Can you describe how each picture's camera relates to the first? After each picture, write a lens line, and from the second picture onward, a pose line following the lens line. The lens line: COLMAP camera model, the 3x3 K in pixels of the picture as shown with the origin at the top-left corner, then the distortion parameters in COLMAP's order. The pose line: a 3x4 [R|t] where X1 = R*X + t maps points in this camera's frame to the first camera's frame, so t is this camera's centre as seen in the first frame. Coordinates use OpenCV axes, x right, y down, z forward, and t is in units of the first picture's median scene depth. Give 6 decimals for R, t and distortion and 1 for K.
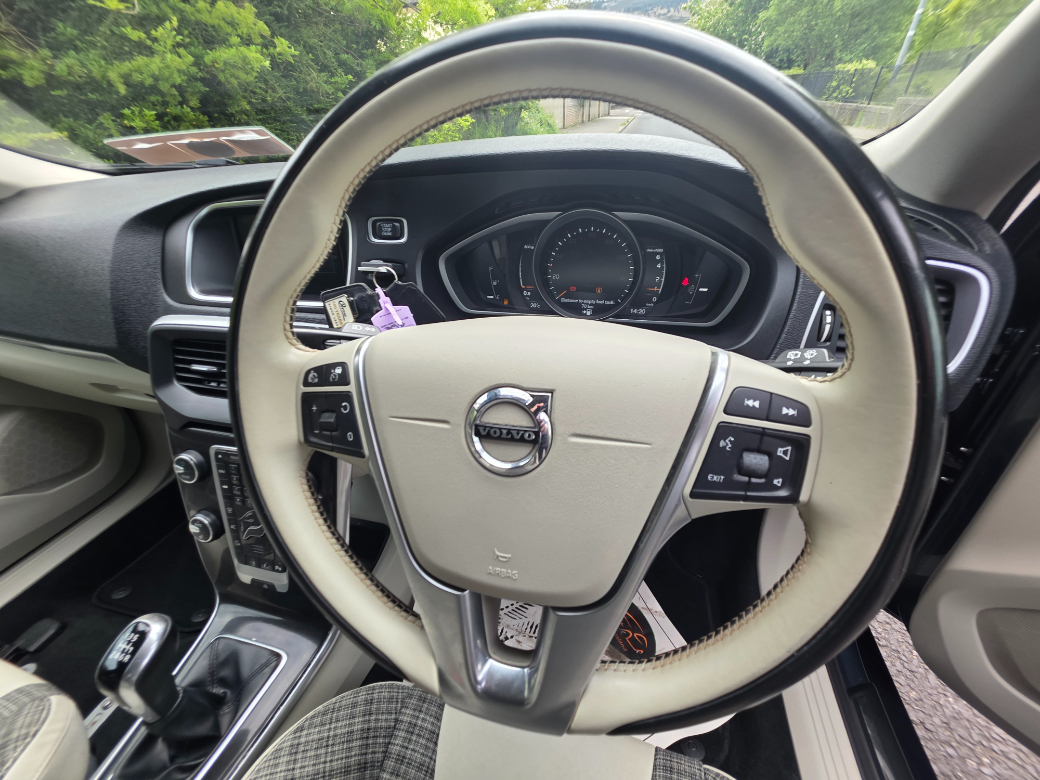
lens RADIAL K [[414.8, 0, 520.0], [0, 414.8, 390.0], [0, 0, 1]] dist [0.011130, -0.006921]
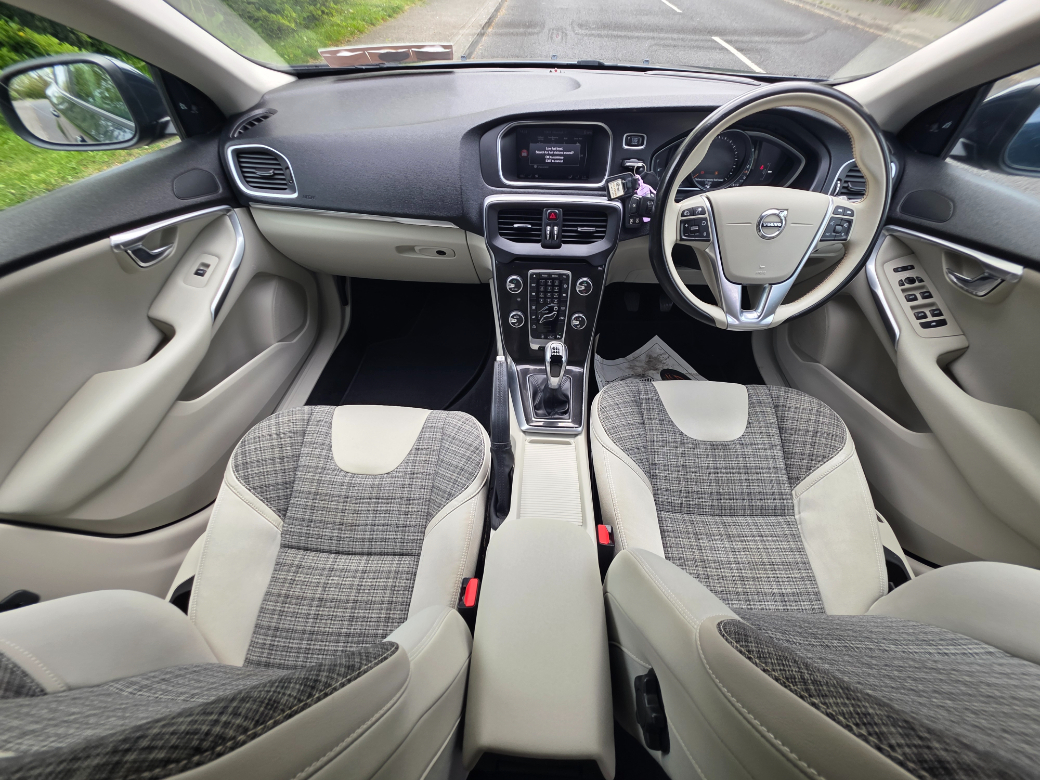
lens RADIAL K [[414.8, 0, 520.0], [0, 414.8, 390.0], [0, 0, 1]] dist [0.011130, -0.006921]
pose [[0.978133, -0.113036, 0.174581, -1.122781], [0.065473, 0.964087, 0.257392, 0.162028], [-0.197406, -0.240333, 0.950406, -0.846476]]
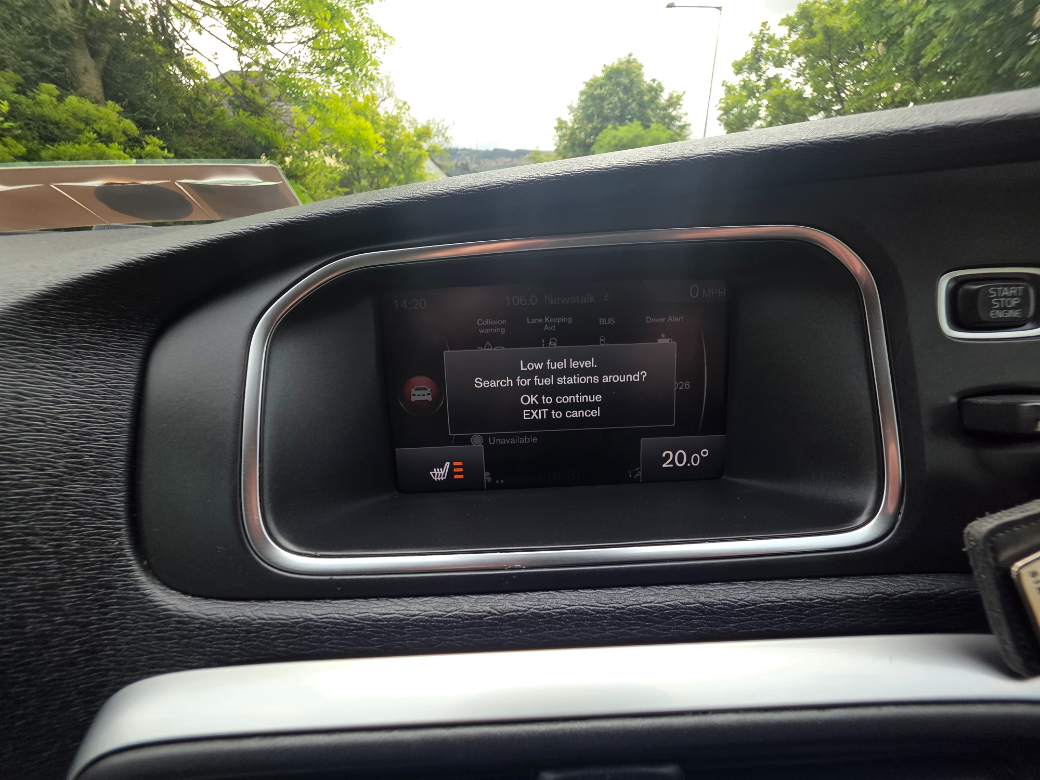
lens RADIAL K [[414.8, 0, 520.0], [0, 414.8, 390.0], [0, 0, 1]] dist [0.011130, -0.006921]
pose [[0.959637, -0.079427, 0.269793, -0.700110], [0.138138, 0.968719, -0.206157, -0.258931], [-0.244979, 0.235105, 0.940591, 0.683051]]
